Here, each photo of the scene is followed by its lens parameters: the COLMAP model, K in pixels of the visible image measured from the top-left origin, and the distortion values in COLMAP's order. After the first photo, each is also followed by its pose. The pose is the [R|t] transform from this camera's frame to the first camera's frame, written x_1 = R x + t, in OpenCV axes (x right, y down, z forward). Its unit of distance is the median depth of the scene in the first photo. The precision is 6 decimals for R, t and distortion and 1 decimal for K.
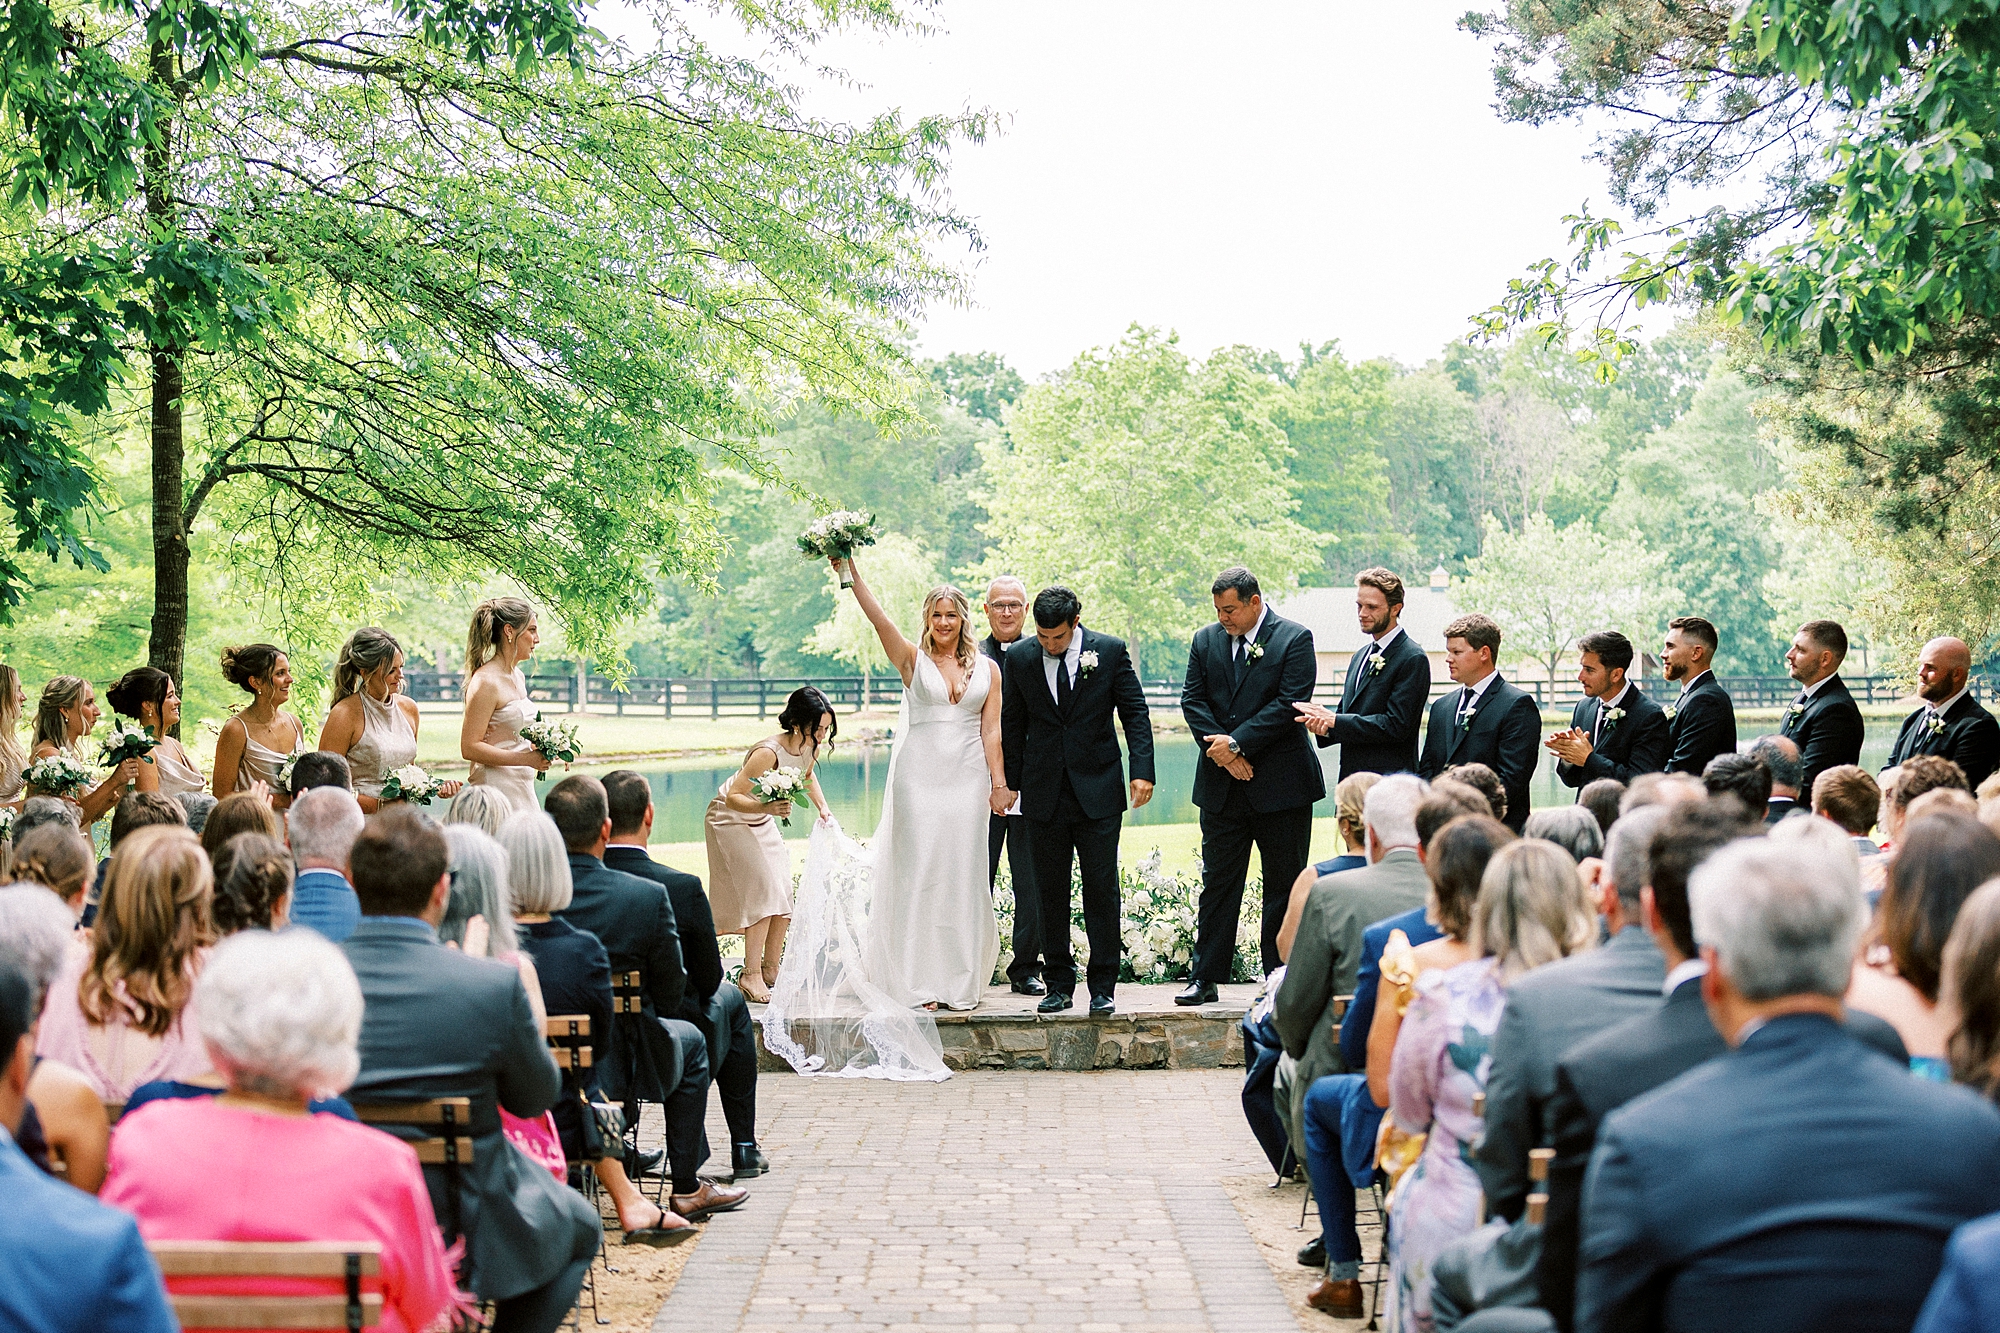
lens RADIAL K [[3927.3, 0, 924.4], [0, 3927.3, 666.9], [0, 0, 1]] dist [0.016628, -1.254404]
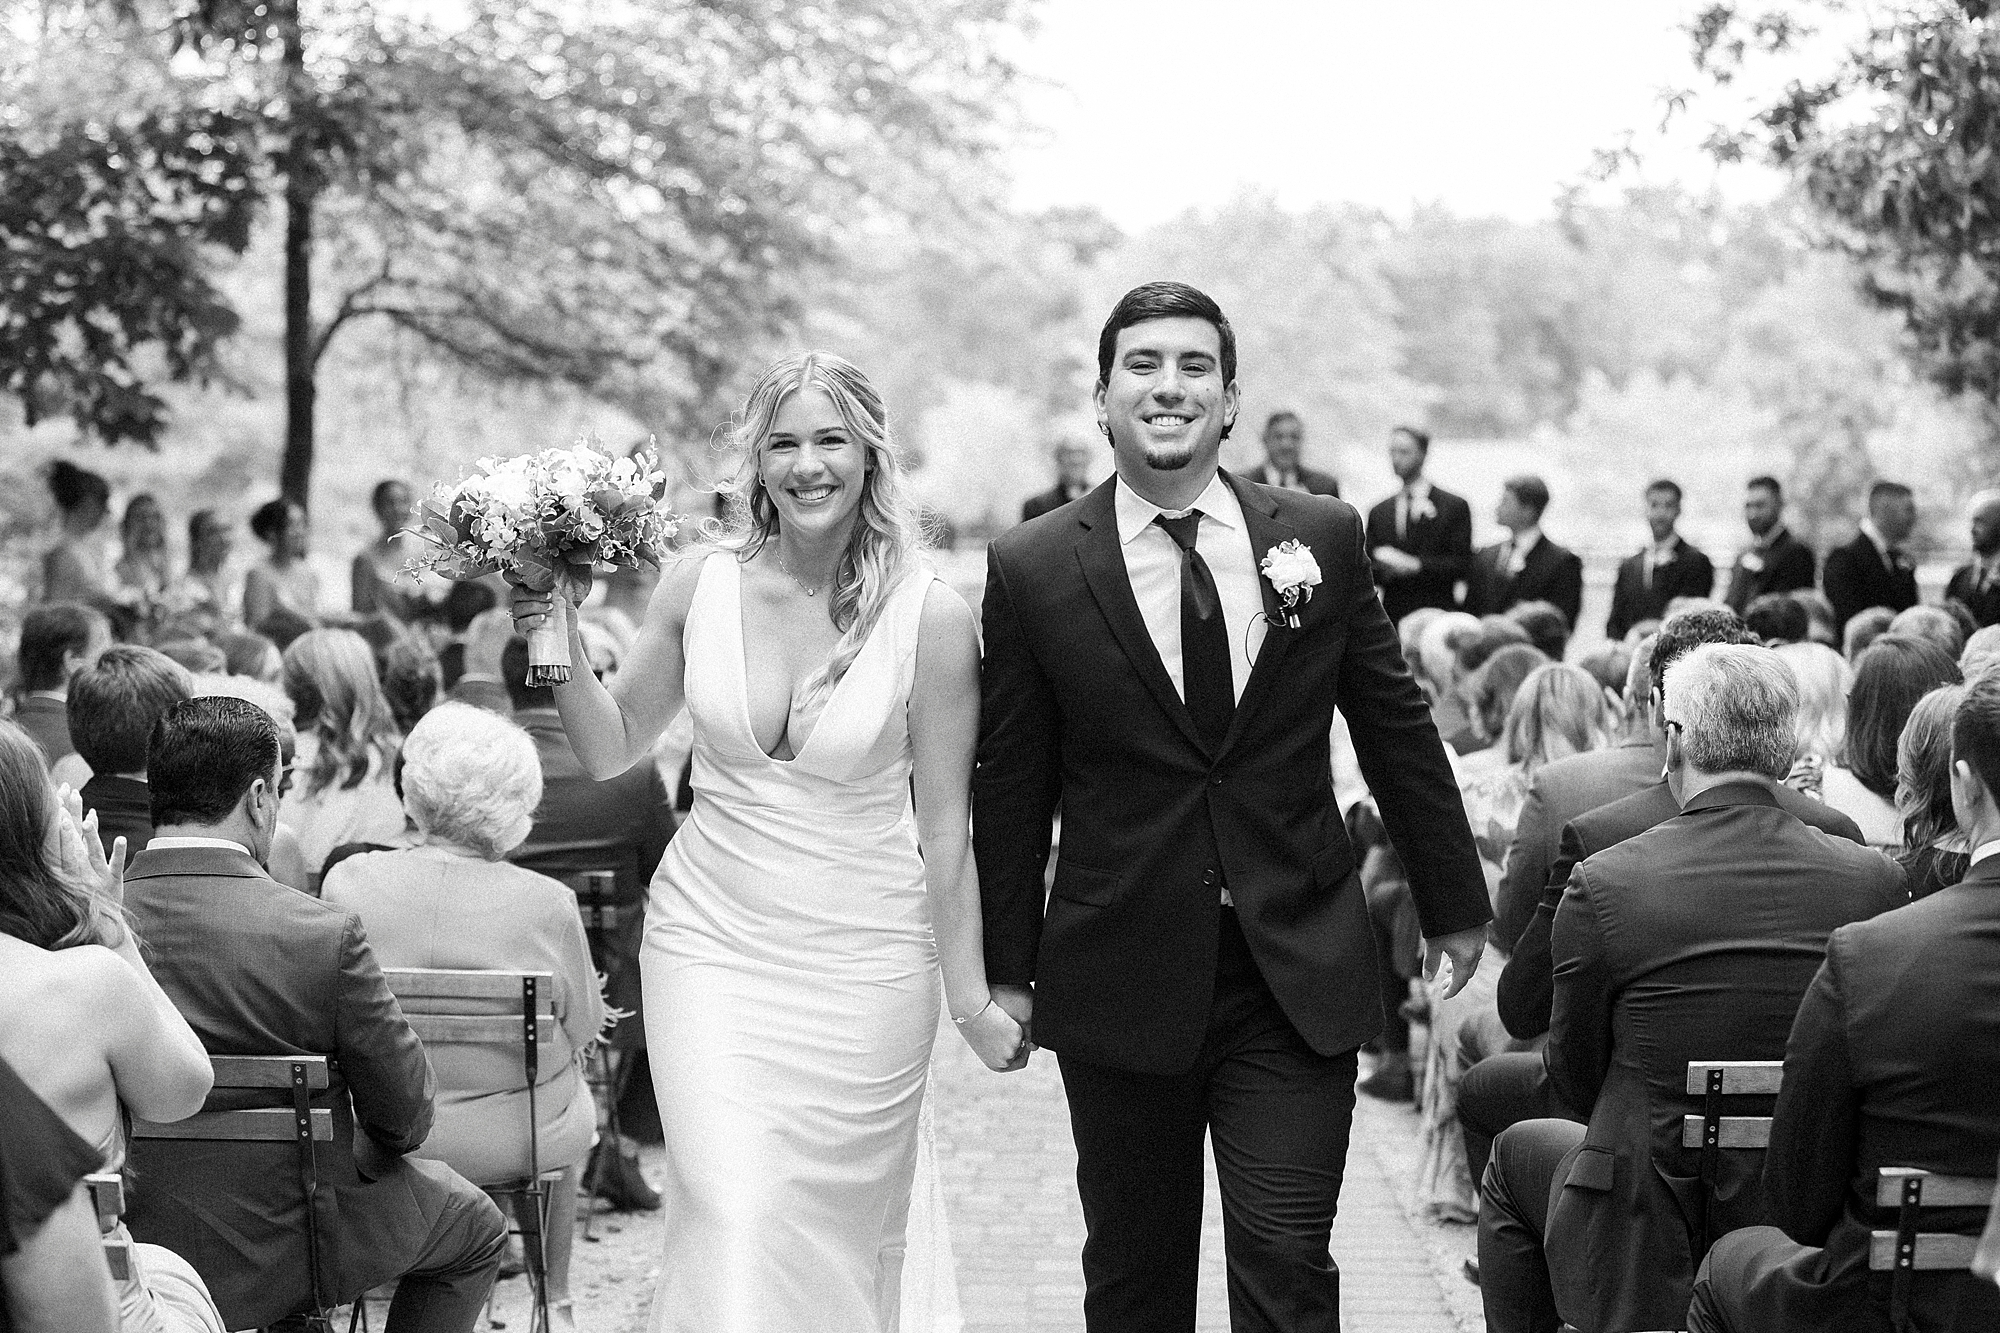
lens RADIAL K [[4069.2, 0, 900.5], [0, 4069.2, 666.6], [0, 0, 1]] dist [0.038907, -0.049434]
pose [[0.999449, 0.016708, -0.028679, -0.000050], [-0.015680, 0.999239, 0.035704, 0.003595], [0.029254, -0.035235, 0.998951, -0.086562]]
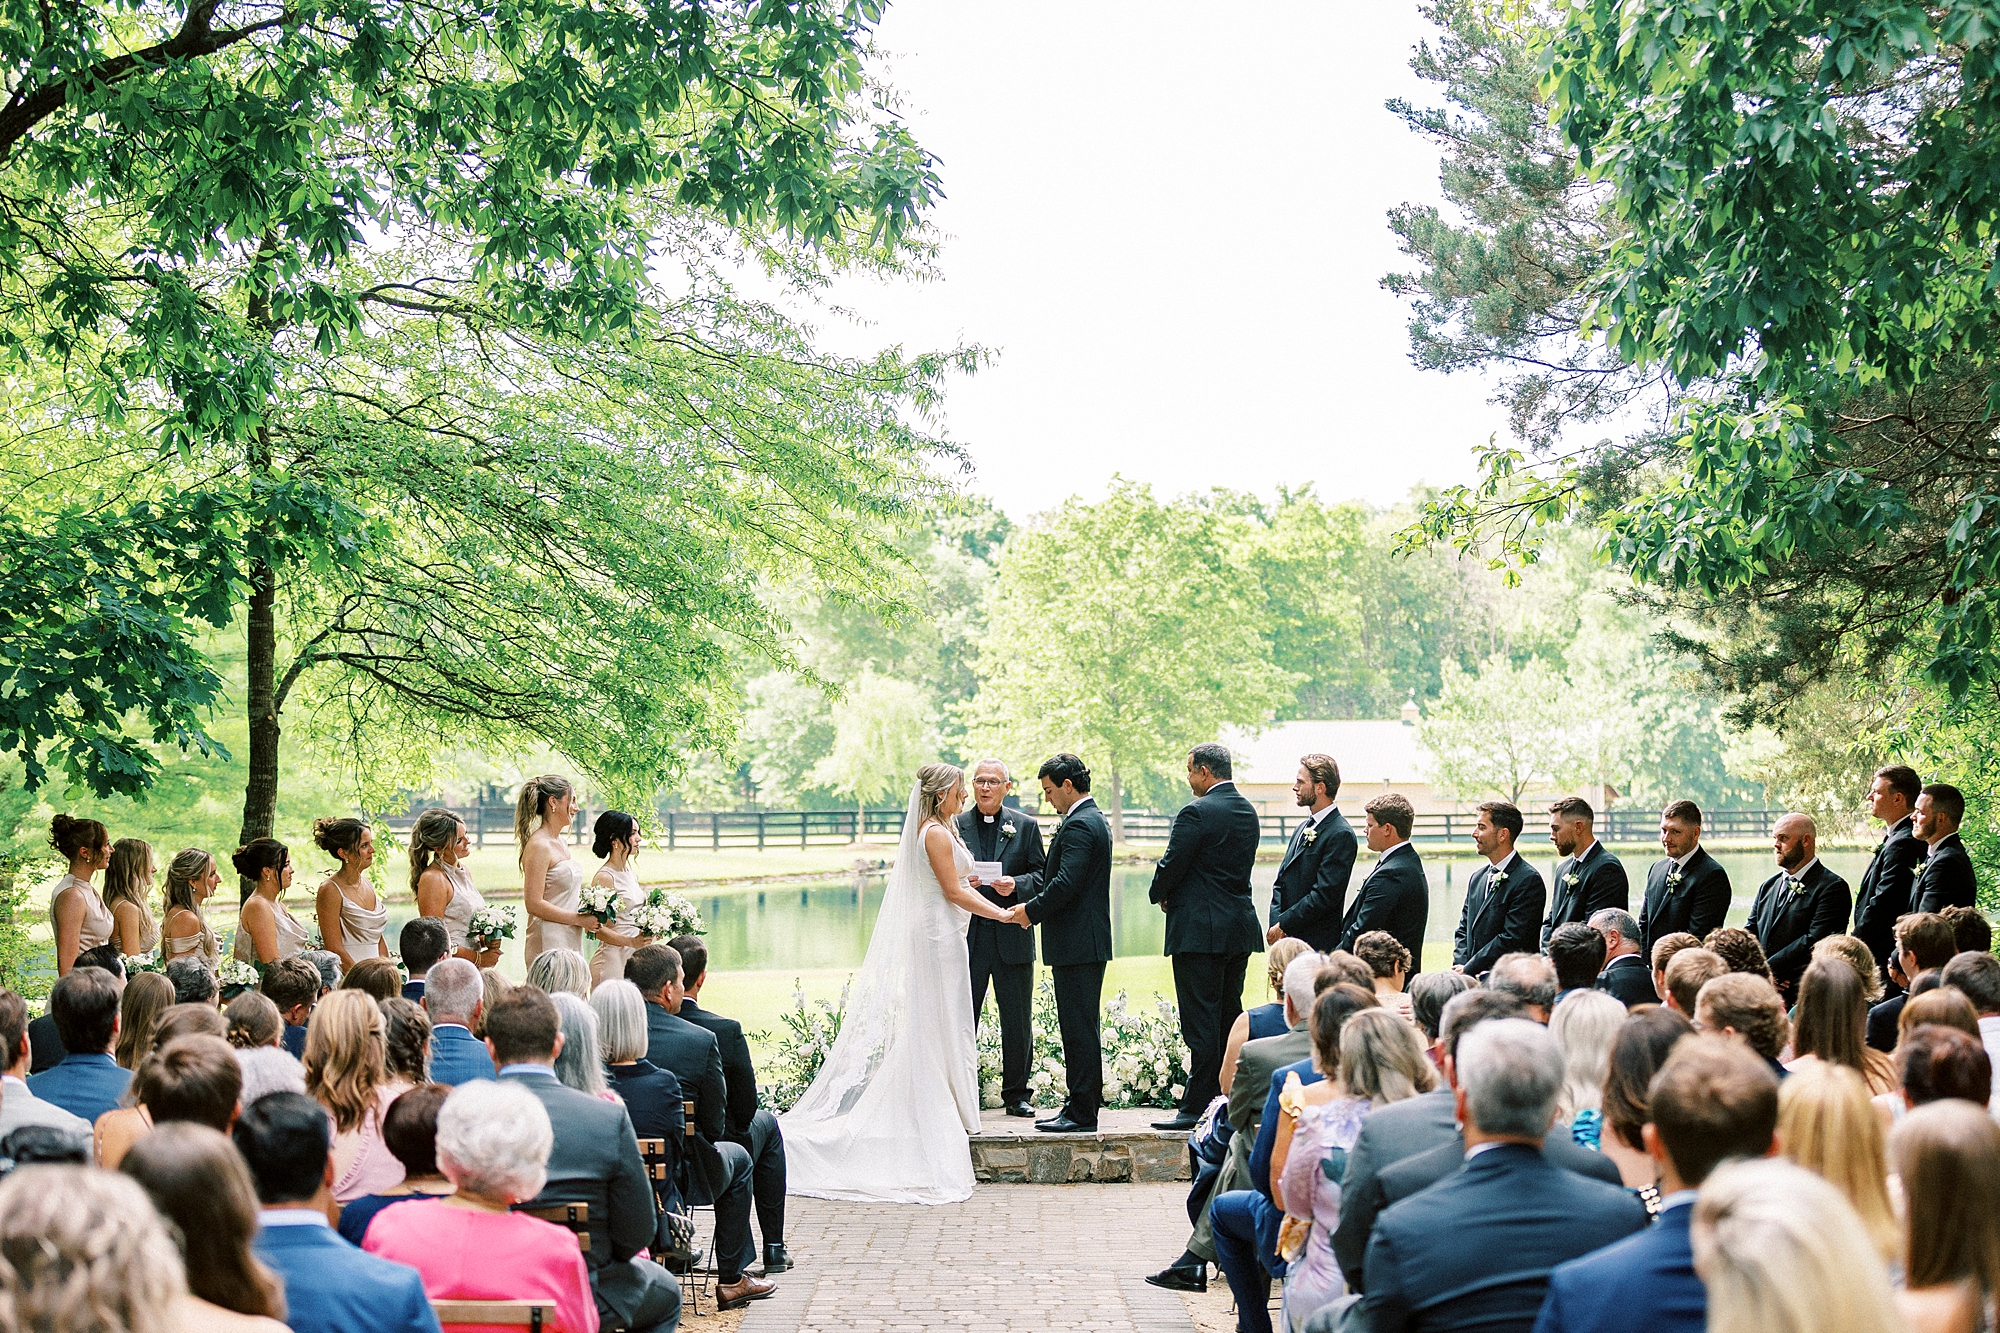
lens RADIAL K [[4030.2, 0, 1000.0], [0, 4030.2, 666.5], [0, 0, 1]] dist [-0.037316, 0.019345]
pose [[0.999756, 0.002140, 0.021966, -0.003256], [-0.001559, 0.999650, -0.026424, -0.018116], [-0.022015, 0.026383, 0.999409, -0.188228]]
